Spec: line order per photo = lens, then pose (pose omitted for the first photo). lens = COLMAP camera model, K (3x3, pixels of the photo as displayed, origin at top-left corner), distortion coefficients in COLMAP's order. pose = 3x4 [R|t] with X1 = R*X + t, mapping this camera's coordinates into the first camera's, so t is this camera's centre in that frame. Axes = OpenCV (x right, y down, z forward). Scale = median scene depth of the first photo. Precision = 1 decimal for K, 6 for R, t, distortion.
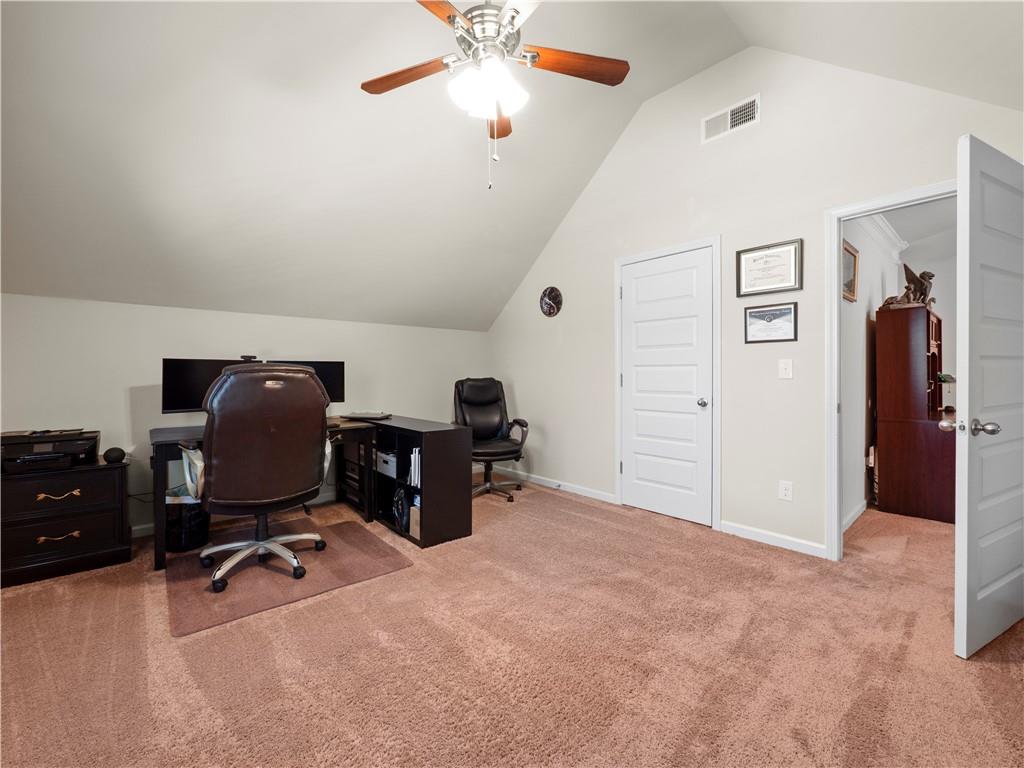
lens RADIAL K [[432.8, 0, 510.2], [0, 432.8, 383.1], [0, 0, 1]] dist [0.001353, 0.000151]
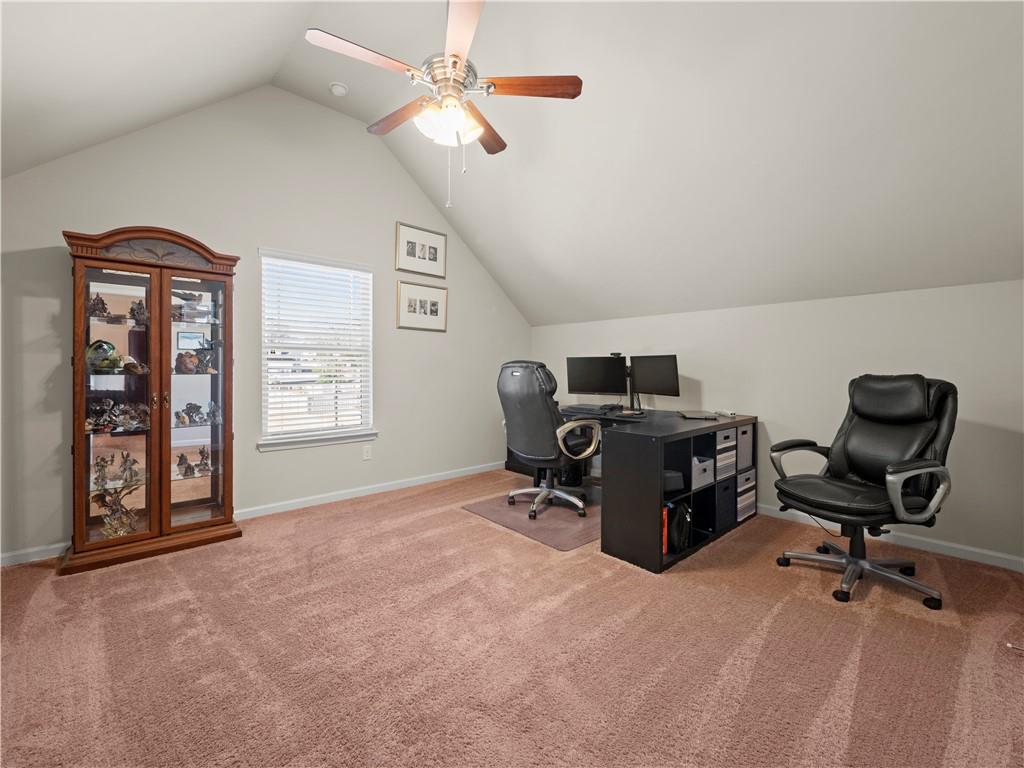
lens RADIAL K [[432.8, 0, 510.2], [0, 432.8, 383.1], [0, 0, 1]] dist [0.001353, 0.000151]
pose [[0.021031, 0.031946, -0.999268, 0.721004], [-0.024502, 0.999206, 0.031428, -0.009595], [0.999479, 0.023823, 0.021797, 0.766860]]
